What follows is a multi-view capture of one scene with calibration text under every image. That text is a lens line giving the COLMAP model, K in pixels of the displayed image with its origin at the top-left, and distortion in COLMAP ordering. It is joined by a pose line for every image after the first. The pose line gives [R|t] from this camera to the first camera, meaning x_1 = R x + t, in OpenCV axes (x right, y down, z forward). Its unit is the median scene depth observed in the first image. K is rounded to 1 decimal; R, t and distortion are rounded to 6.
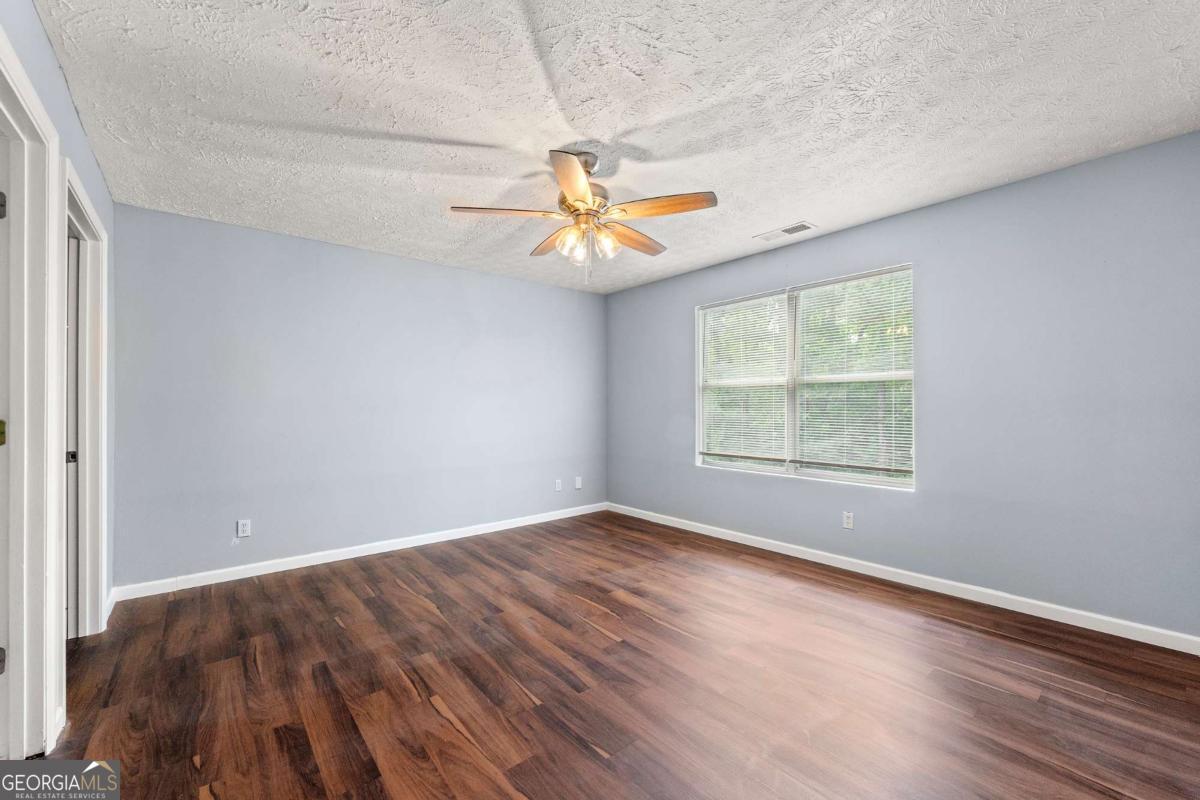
lens RADIAL K [[486.6, 0, 595.7], [0, 486.6, 398.5], [0, 0, 1]] dist [-0.001063, 0.000357]
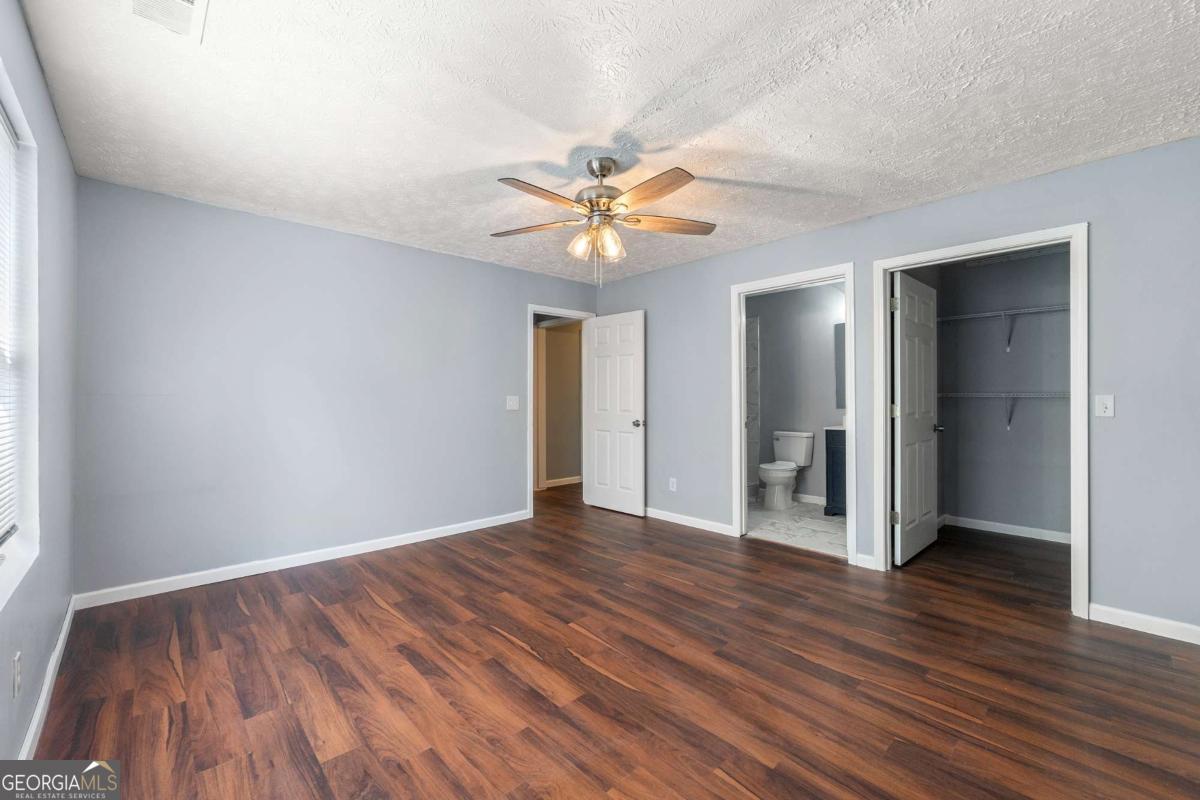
lens RADIAL K [[486.6, 0, 600.2], [0, 486.6, 402.7], [0, 0, 1]] dist [-0.001063, 0.000357]
pose [[-0.997339, 0.006860, -0.072578, 0.054773], [0.007036, 0.999973, -0.002174, 0.025320], [0.072561, -0.002679, -0.997360, 1.897788]]
